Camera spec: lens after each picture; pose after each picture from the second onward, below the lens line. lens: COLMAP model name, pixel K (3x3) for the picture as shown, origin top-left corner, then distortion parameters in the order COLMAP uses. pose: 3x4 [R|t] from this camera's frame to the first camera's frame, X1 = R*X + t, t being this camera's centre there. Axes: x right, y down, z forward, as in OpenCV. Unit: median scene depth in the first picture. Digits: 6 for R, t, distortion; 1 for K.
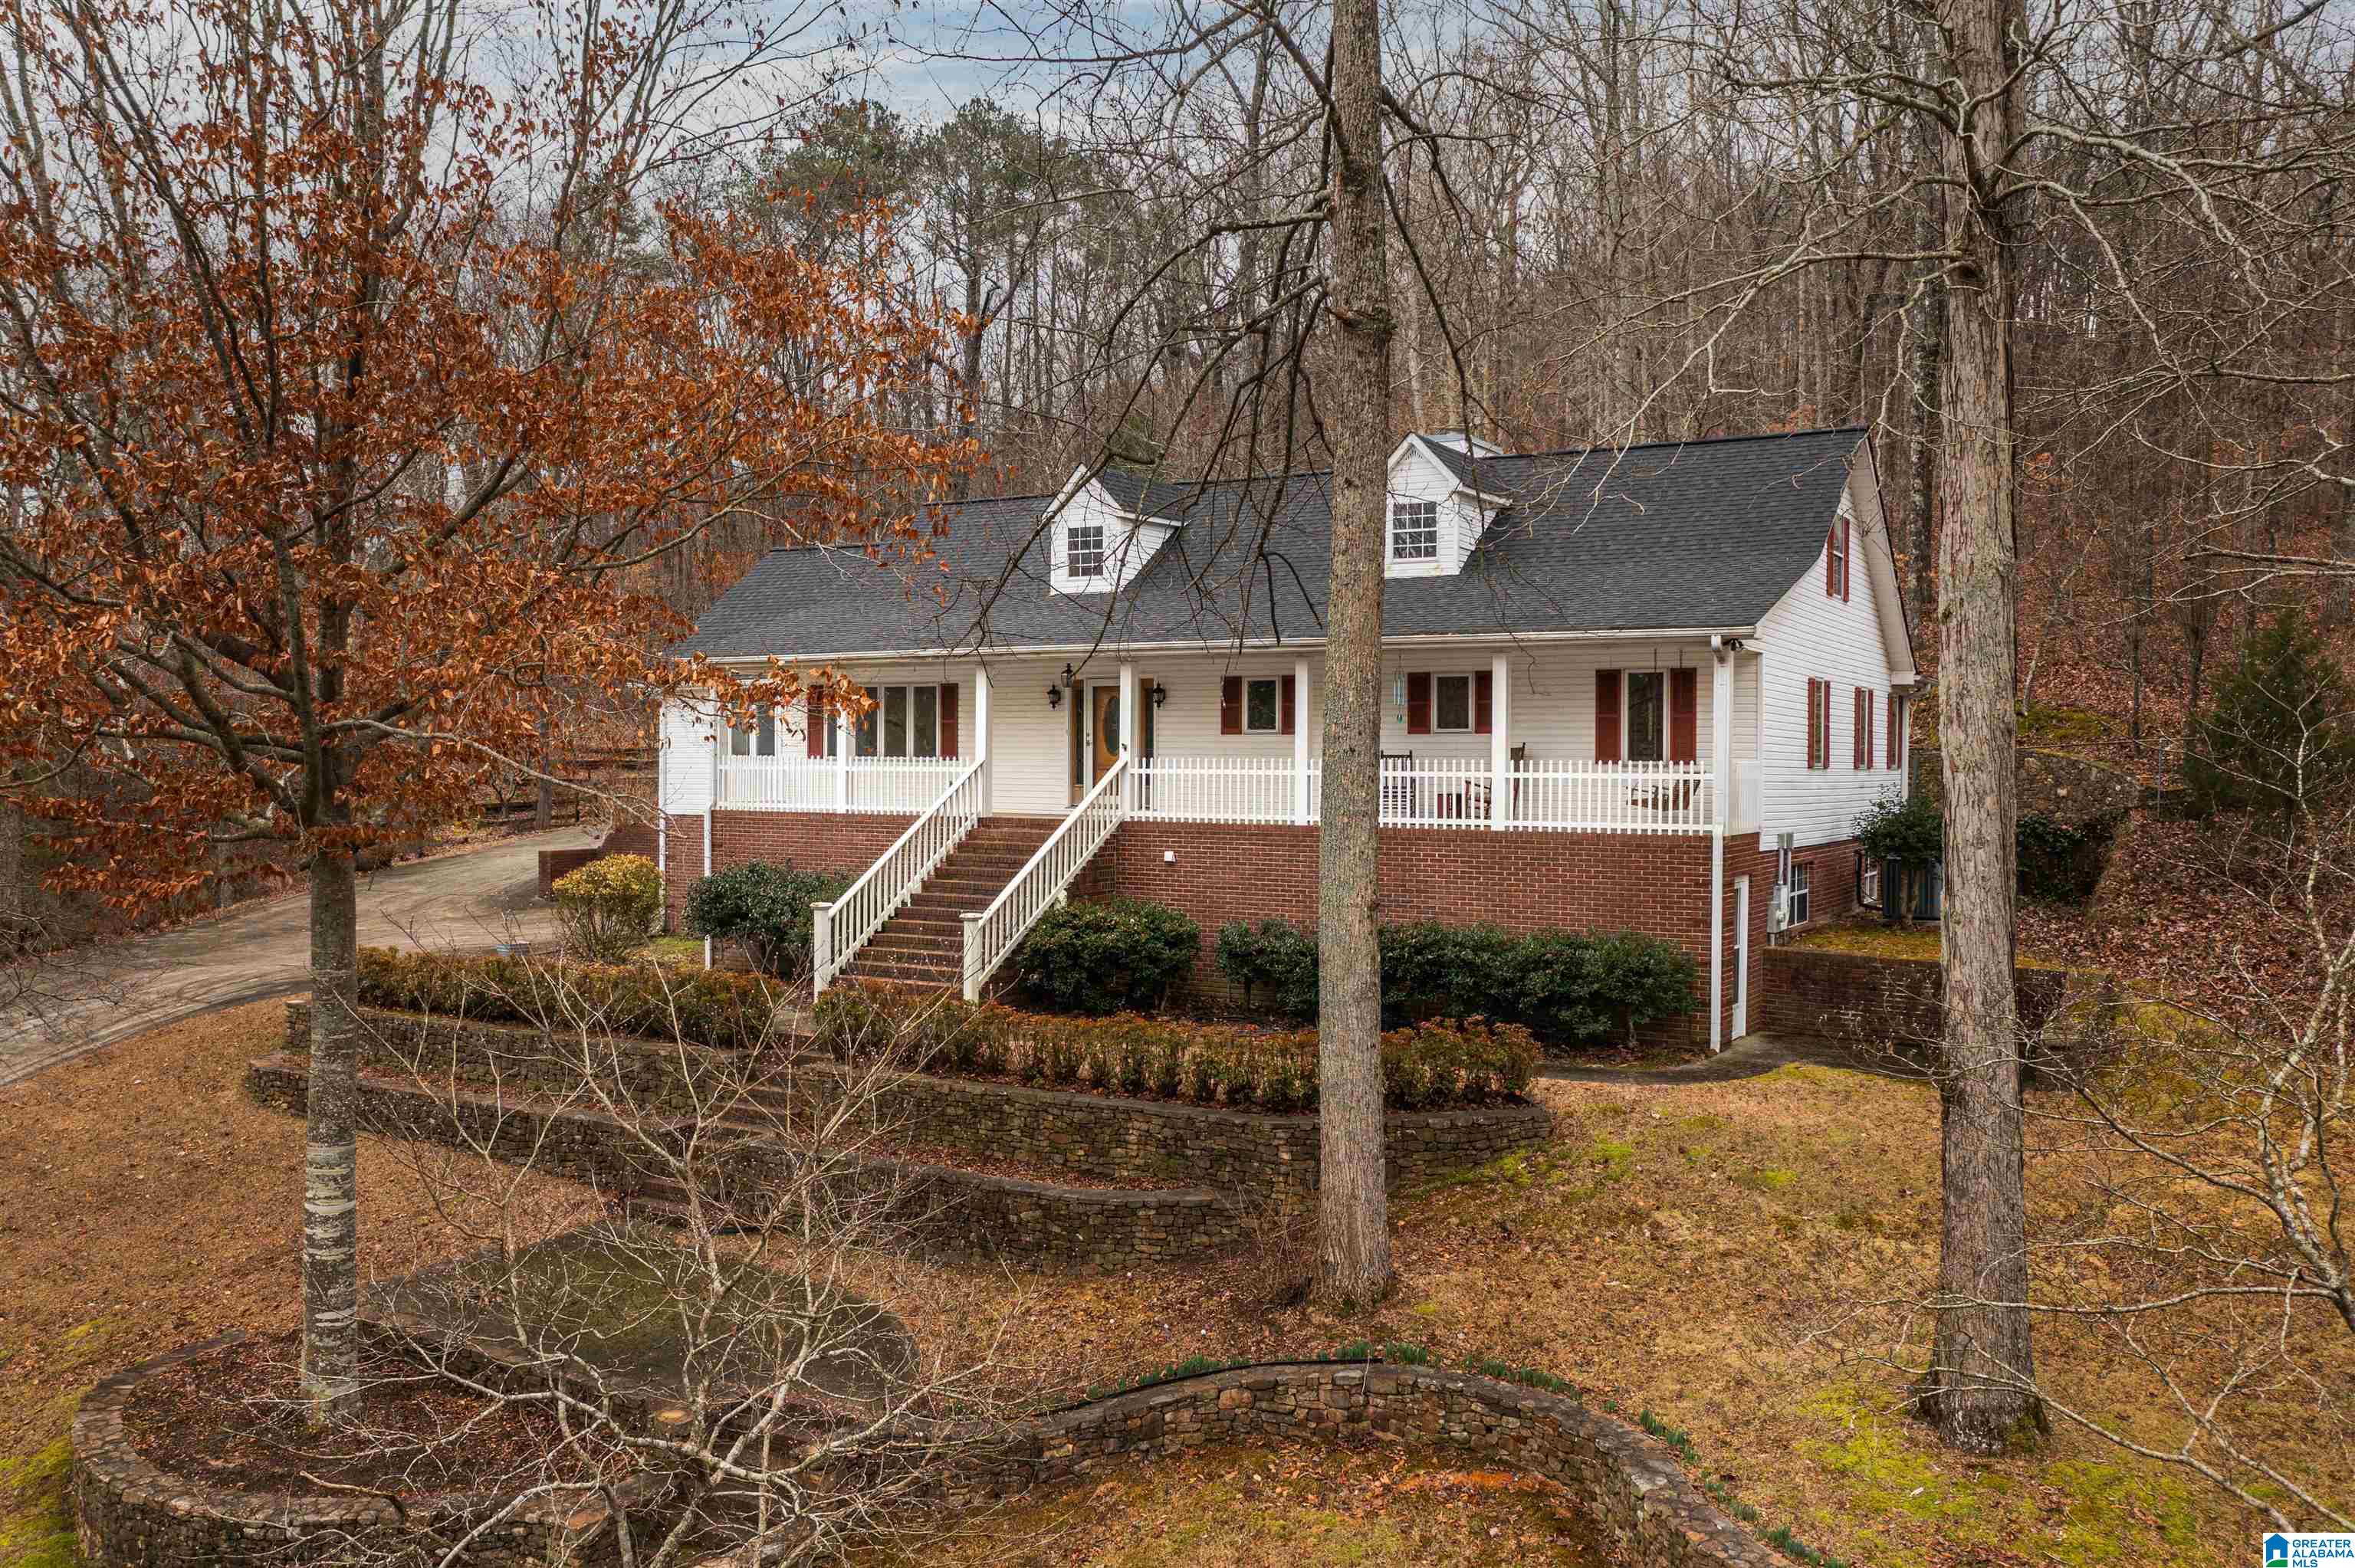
lens RADIAL K [[1821.2, 0, 1195.1], [0, 1821.2, 794.8], [0, 0, 1]] dist [-0.024813, -0.005817]
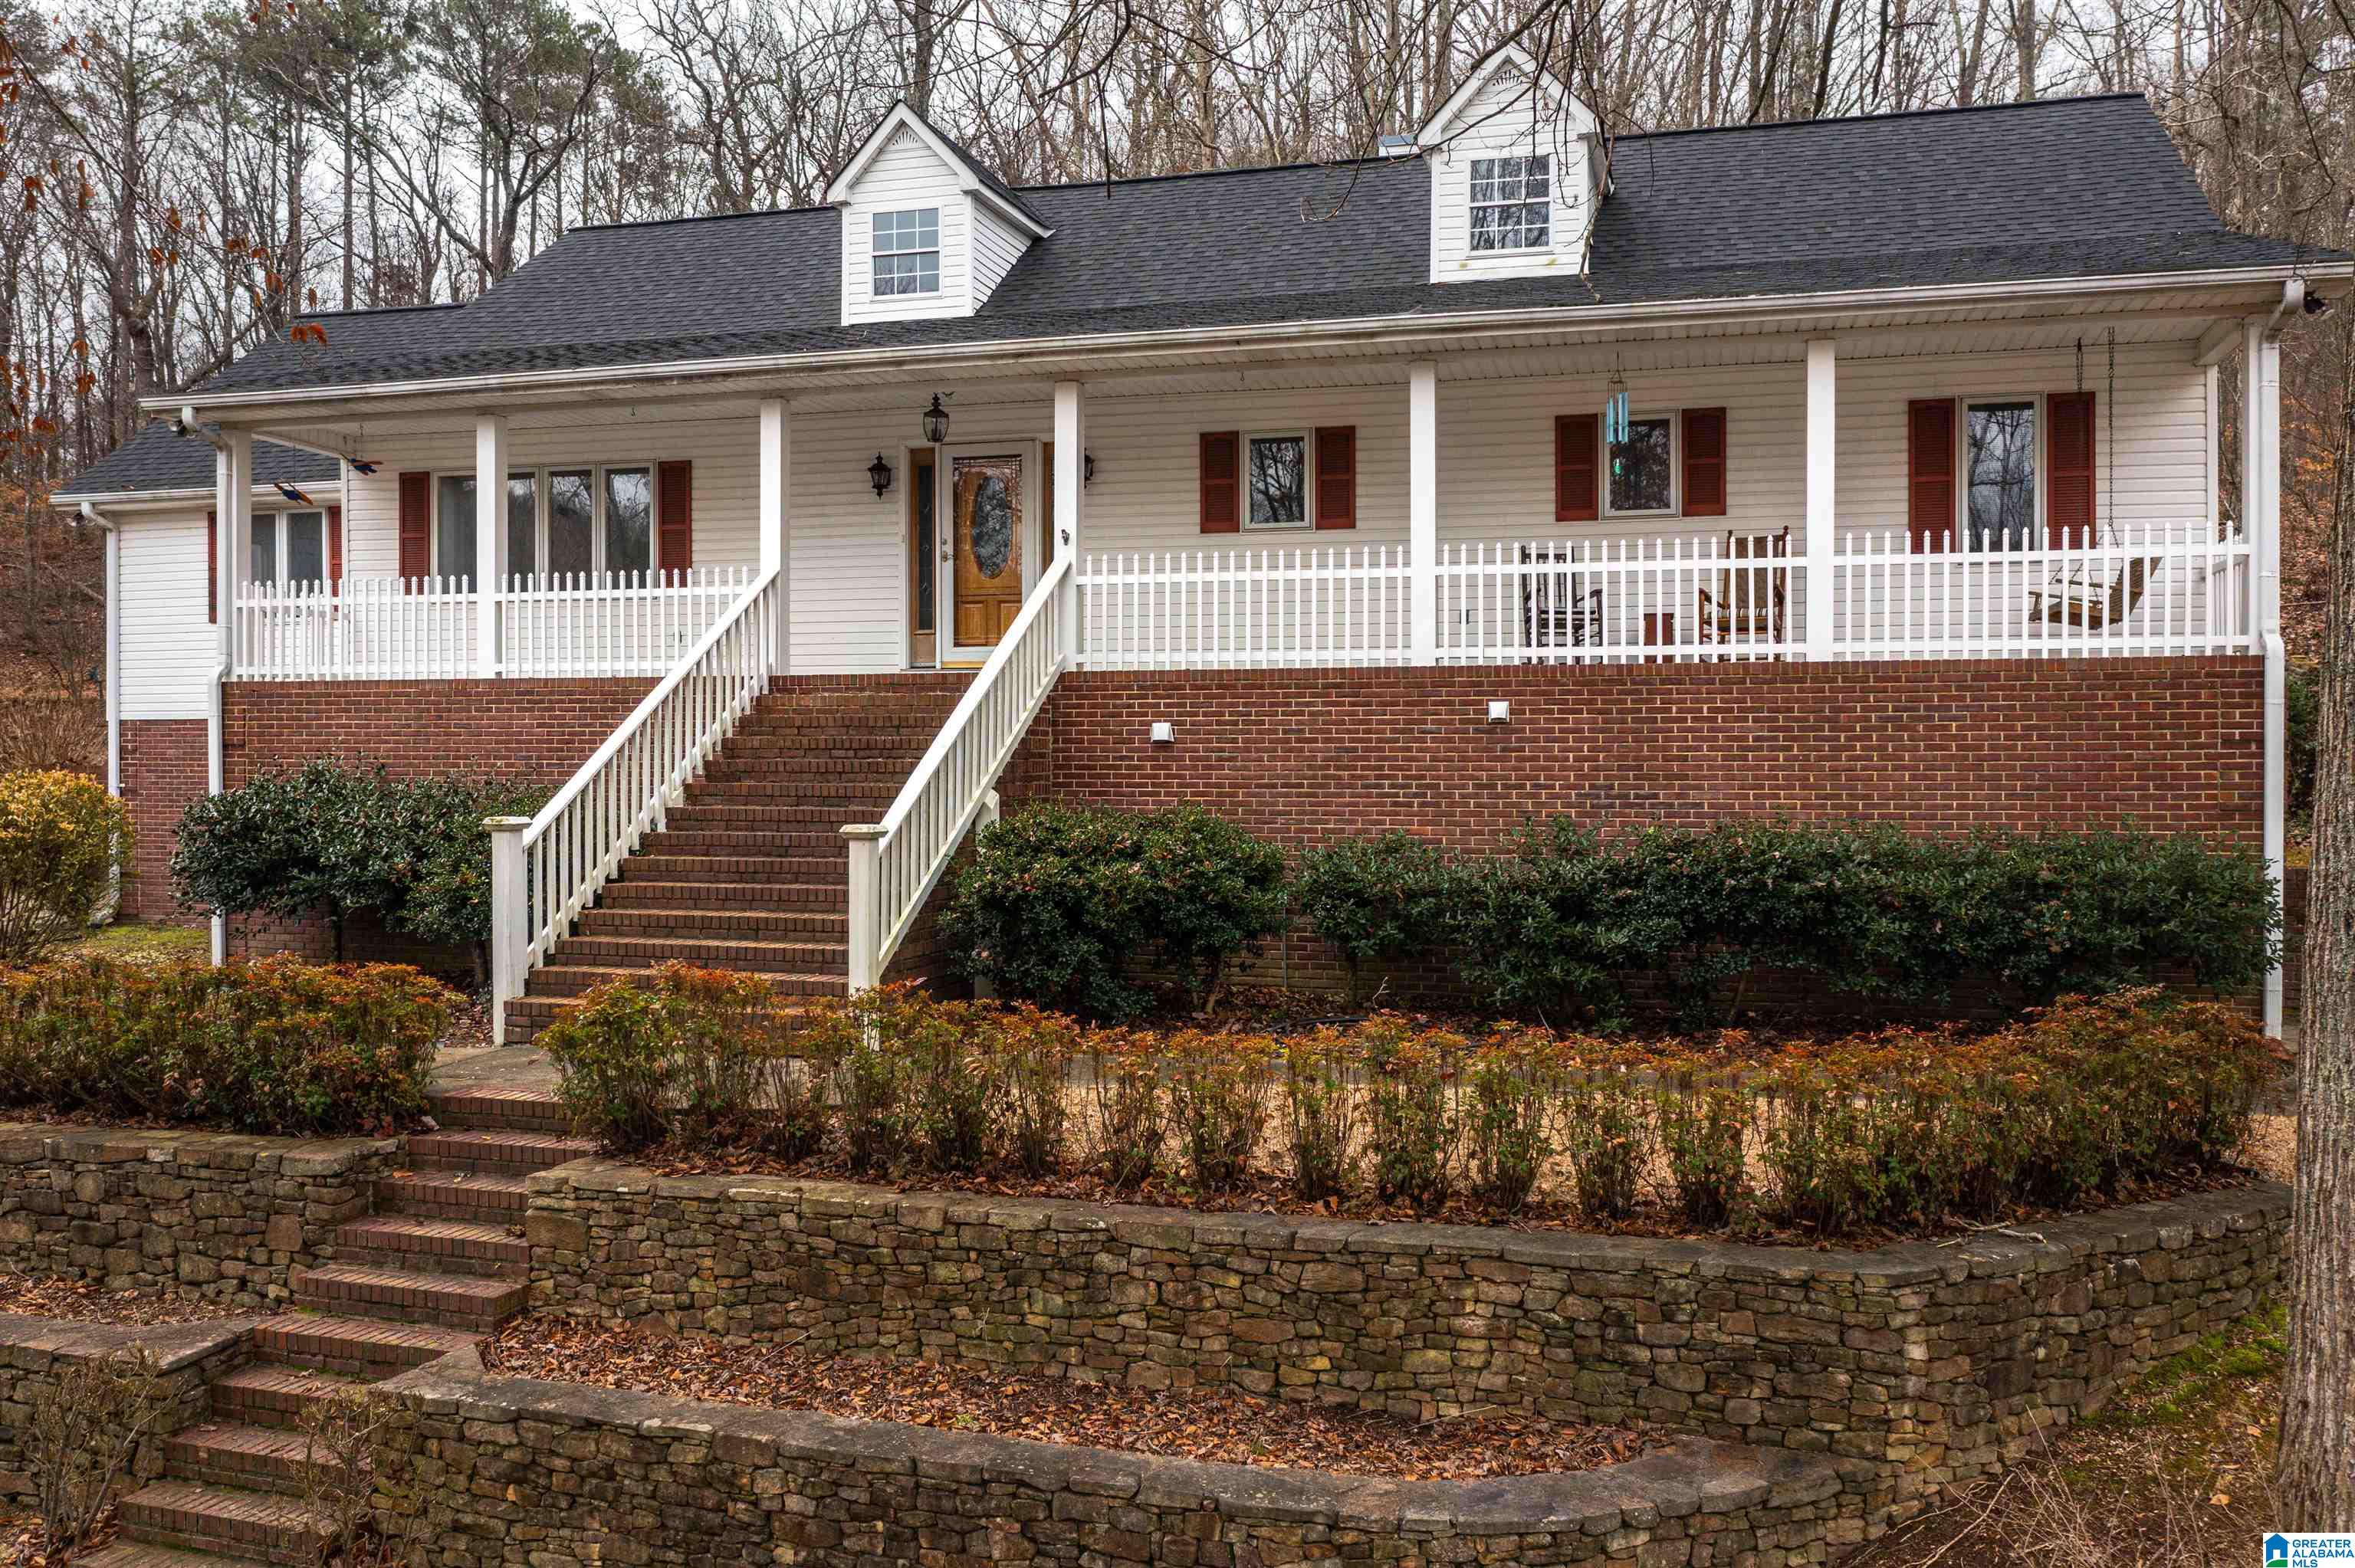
lens RADIAL K [[1835.5, 0, 1177.5], [0, 1835.5, 784.0], [0, 0, 1]] dist [-0.016039, -0.010101]
pose [[0.967144, -0.009071, 0.254066, -0.141882], [0.010948, 0.999922, -0.005975, 0.050143], [-0.253992, 0.008560, 0.967168, 0.441509]]
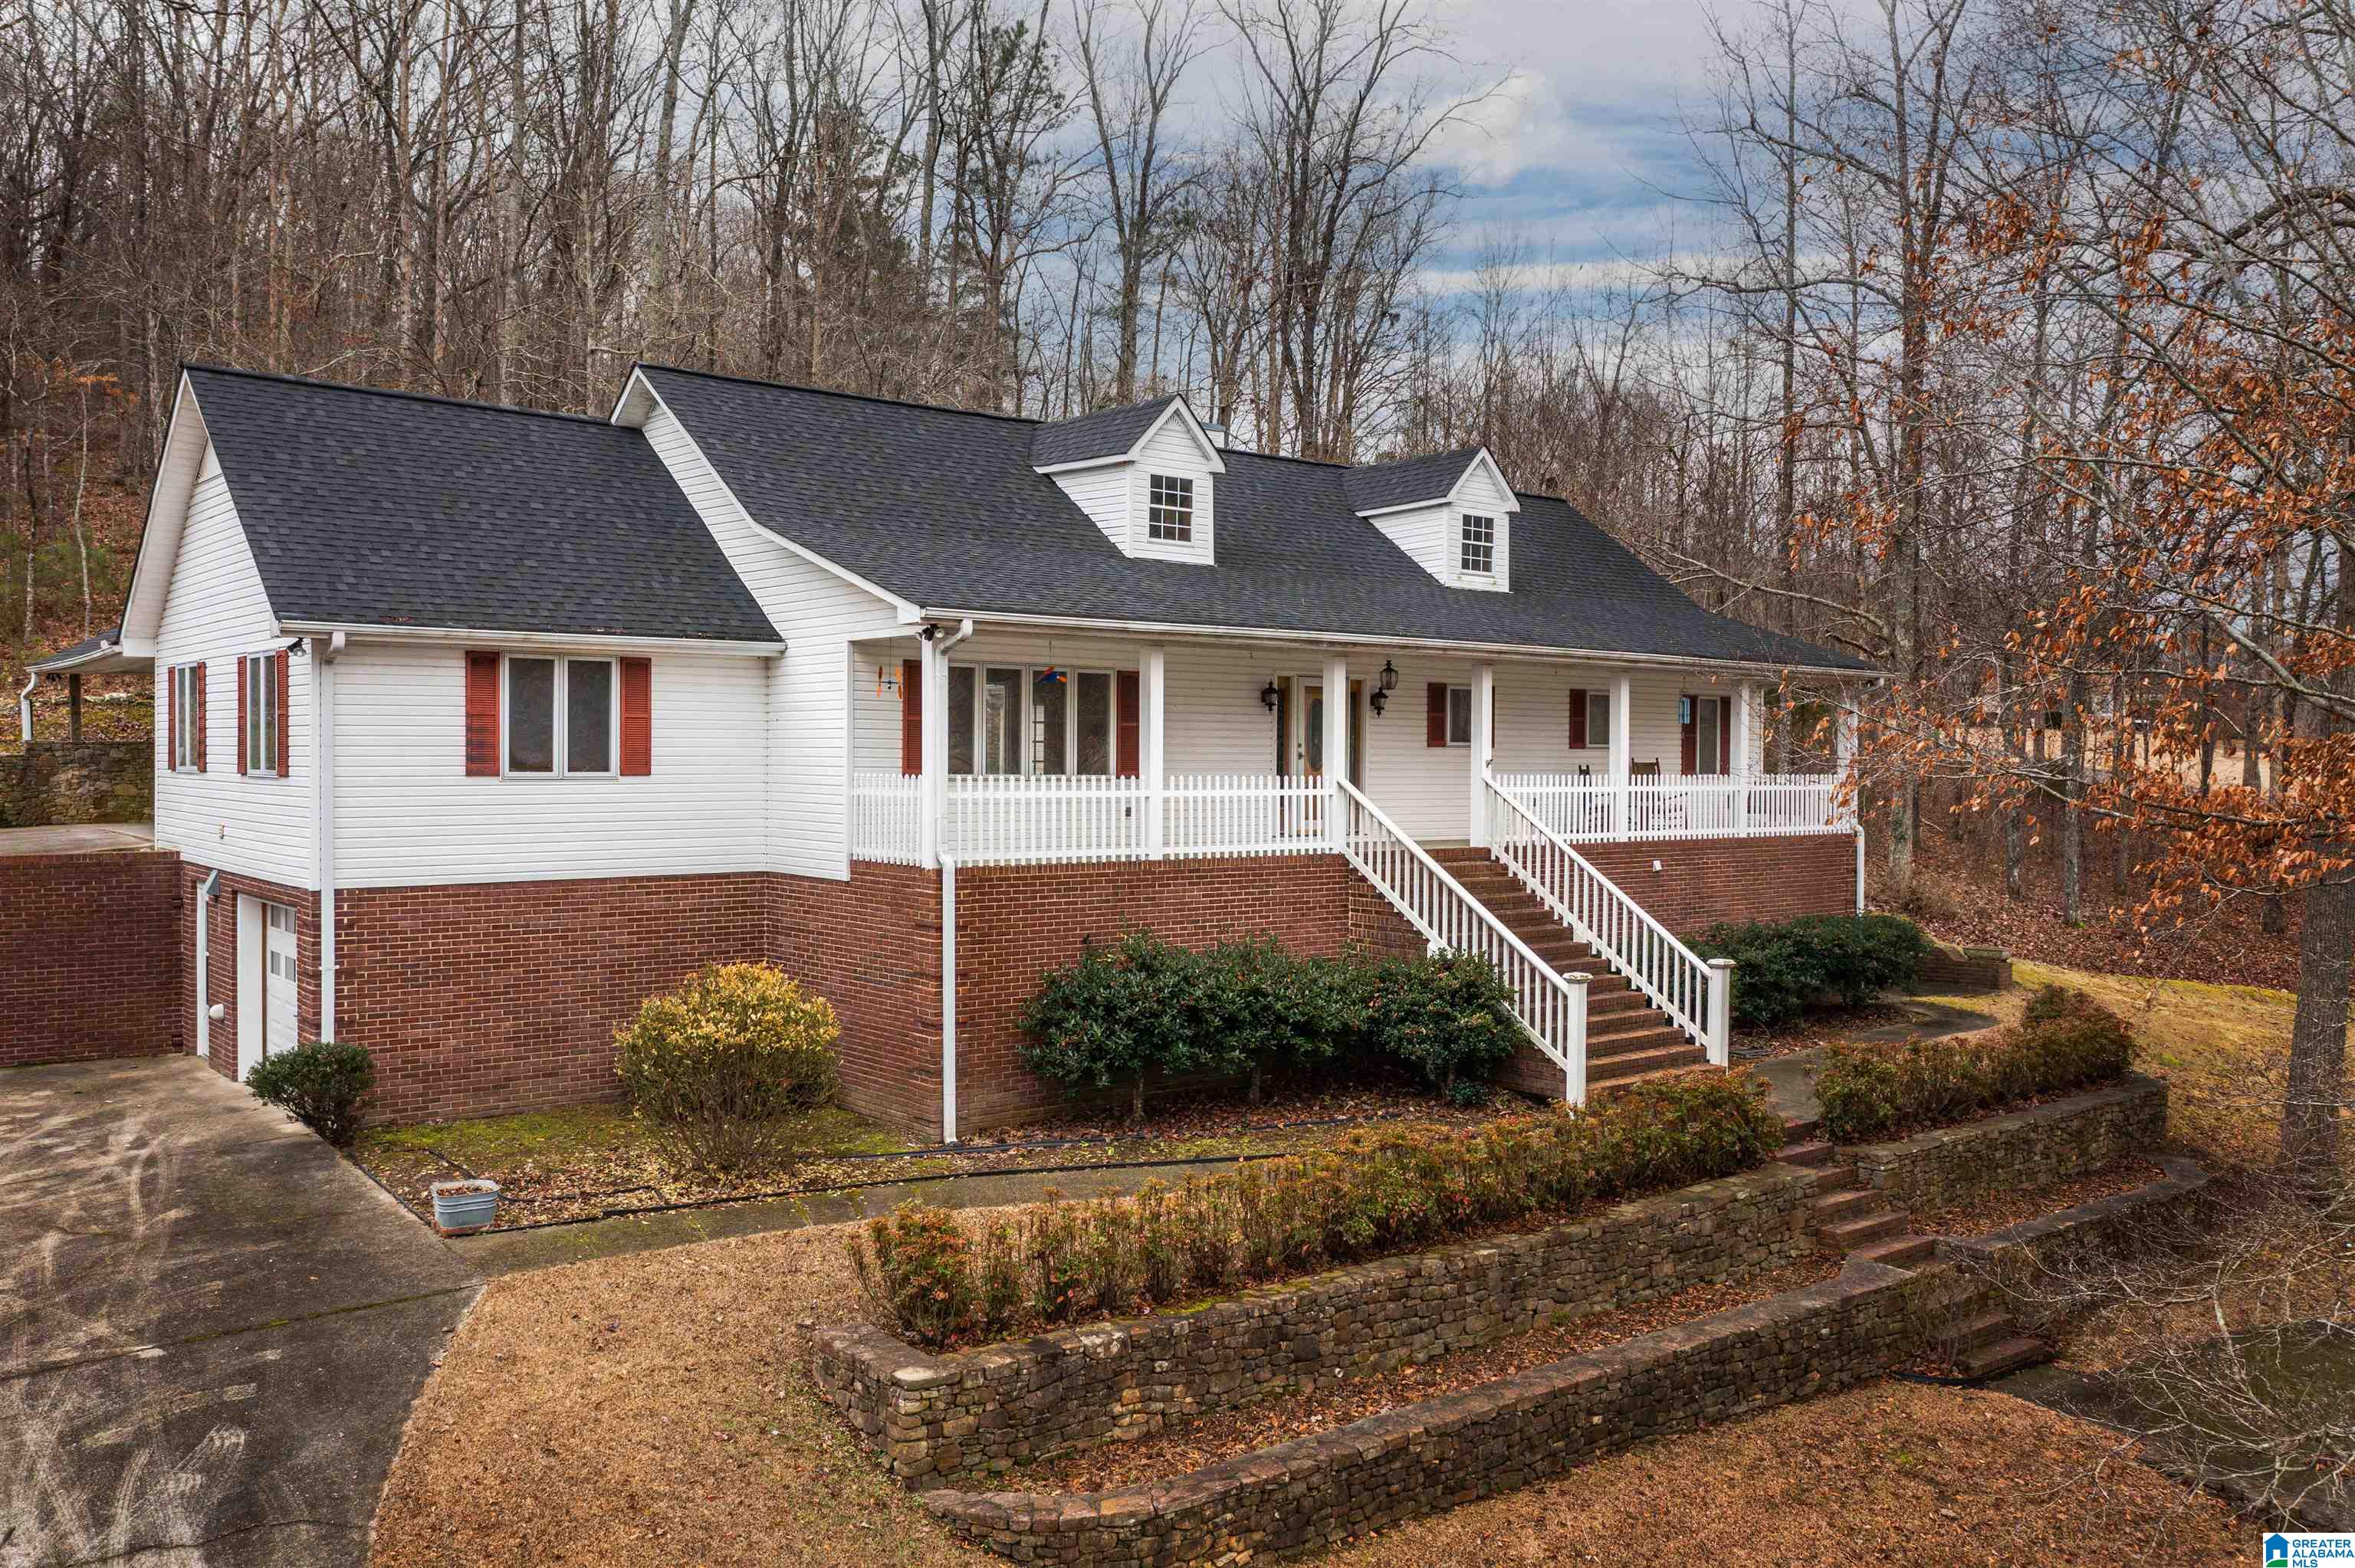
lens RADIAL K [[1890.1, 0, 1177.8], [0, 1890.1, 725.7], [0, 0, 1]] dist [-0.021026, 0.000185]
pose [[0.359549, 0.019594, 0.932920, -0.892470], [0.017011, 0.999476, -0.027548, -0.021198], [-0.932971, 0.025775, 0.359028, 0.787953]]
